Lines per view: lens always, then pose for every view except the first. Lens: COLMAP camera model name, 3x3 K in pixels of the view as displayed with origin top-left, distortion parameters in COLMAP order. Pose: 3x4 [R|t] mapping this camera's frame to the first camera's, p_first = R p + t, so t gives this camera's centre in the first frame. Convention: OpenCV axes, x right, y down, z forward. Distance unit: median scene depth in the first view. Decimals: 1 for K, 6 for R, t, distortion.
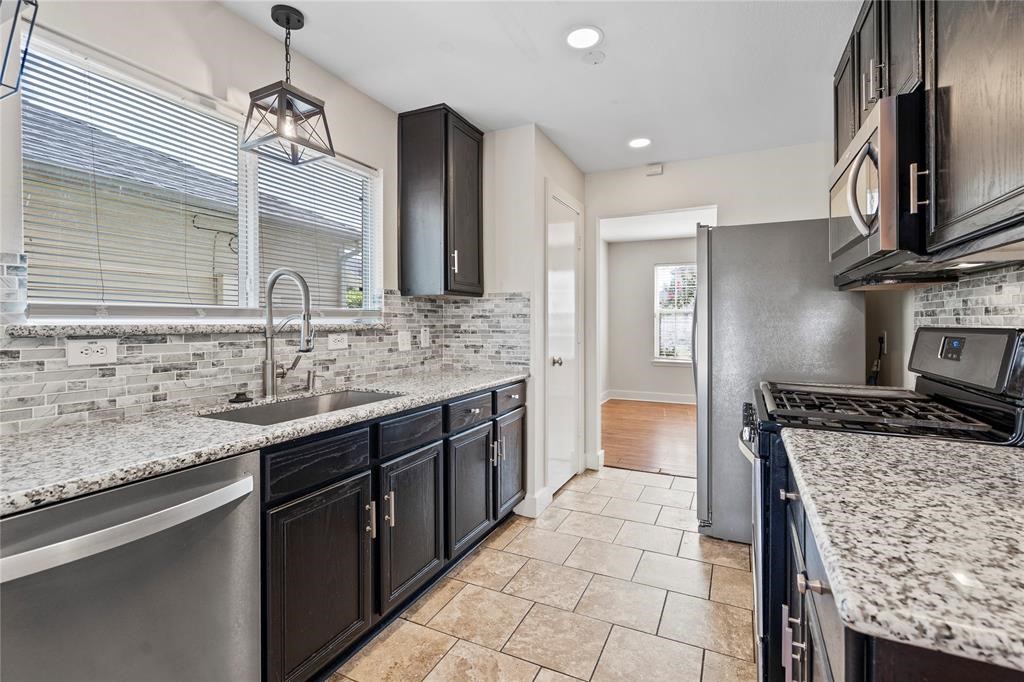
lens RADIAL K [[468.7, 0, 510.4], [0, 468.7, 327.5], [0, 0, 1]] dist [-0.002057, -0.000134]
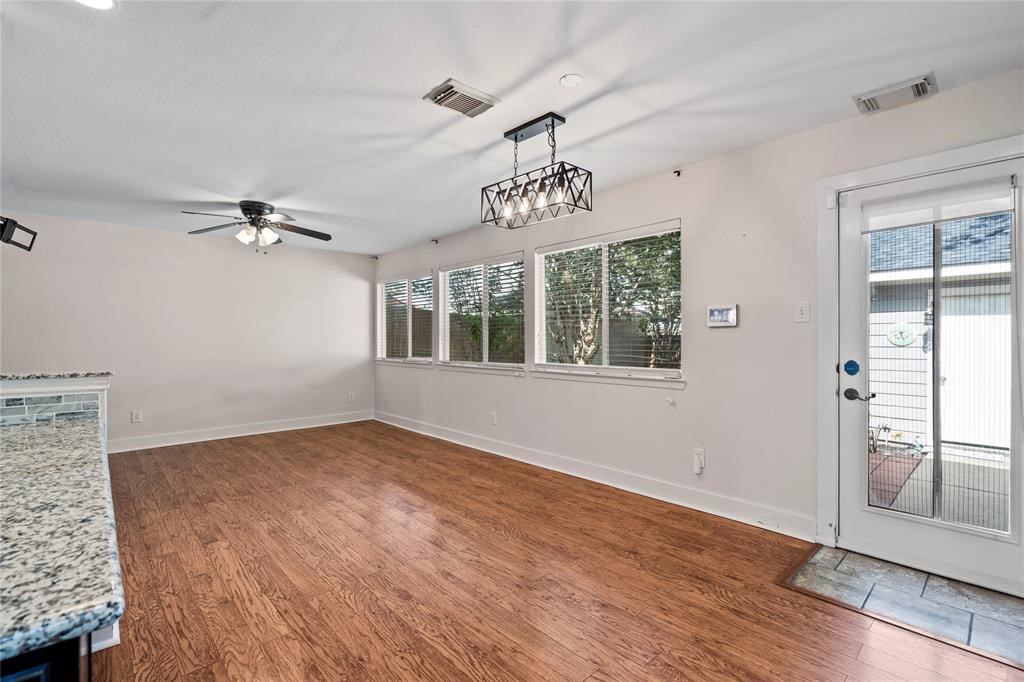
lens RADIAL K [[465.4, 0, 514.1], [0, 465.4, 338.3], [0, 0, 1]] dist [-0.001215, 0.000027]
pose [[-0.929281, 0.000788, 0.369374, -0.172005], [0.004755, 0.999940, 0.009830, -0.007642], [-0.369344, 0.010891, -0.929229, 0.532737]]
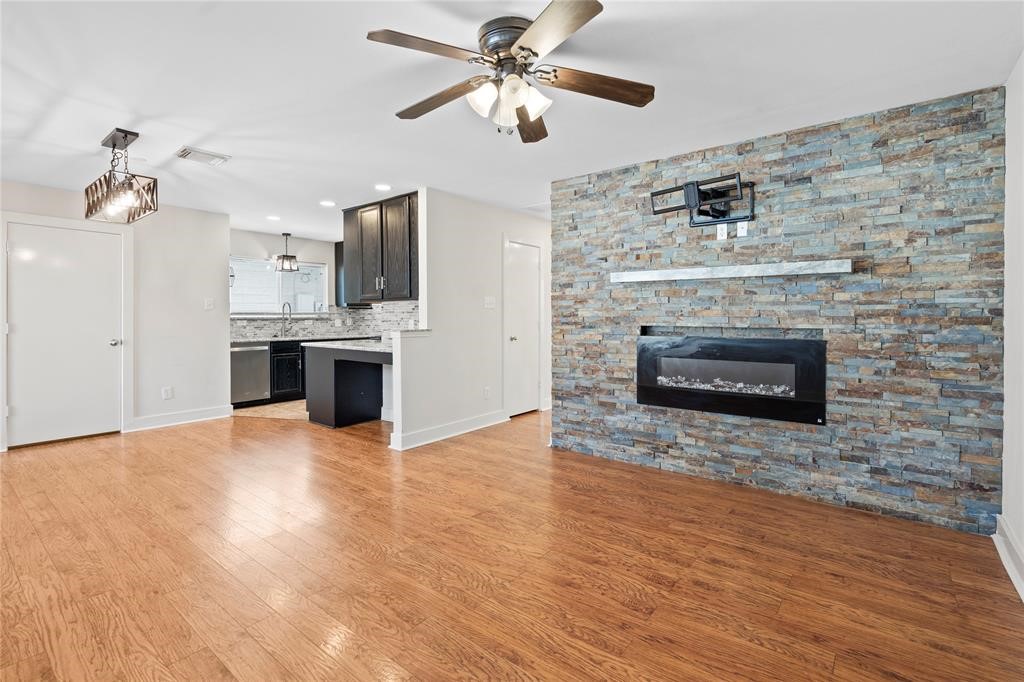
lens RADIAL K [[469.1, 0, 512.4], [0, 469.1, 318.3], [0, 0, 1]] dist [-0.003911, -0.000083]
pose [[0.976119, -0.002239, -0.217226, 2.454054], [0.001153, 0.999986, -0.005126, 0.030069], [0.217234, 0.004753, 0.976108, -2.649543]]
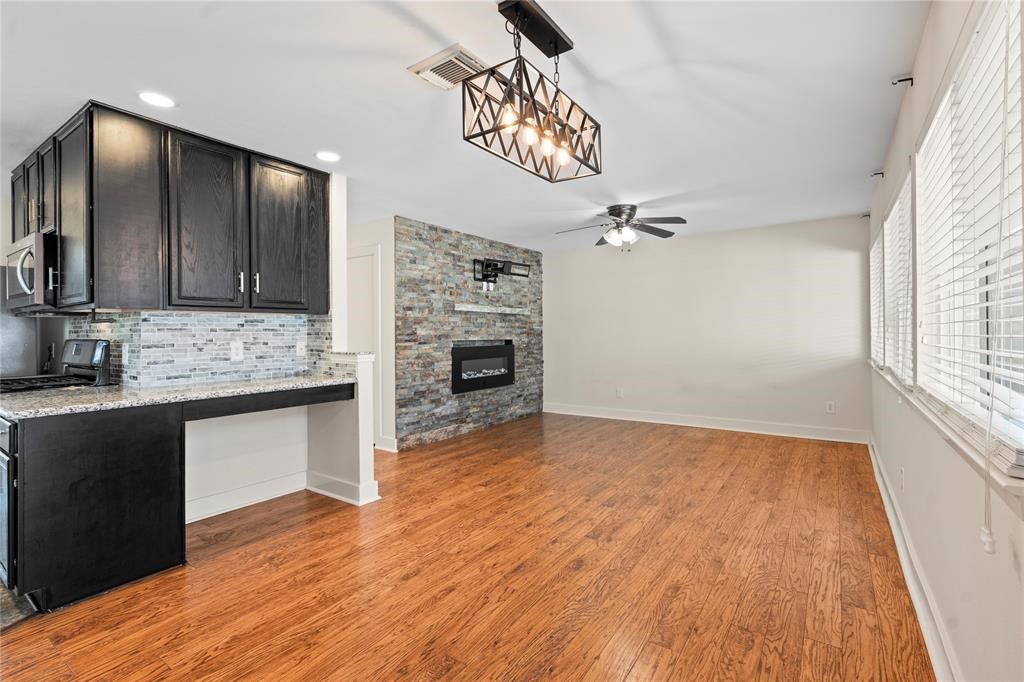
lens RADIAL K [[468.7, 0, 510.4], [0, 468.7, 327.5], [0, 0, 1]] dist [-0.002057, -0.000134]
pose [[0.158004, 0.007937, 0.987406, -0.769062], [0.018420, 0.999770, -0.010983, 0.004557], [-0.987267, 0.019923, 0.157822, -1.167420]]
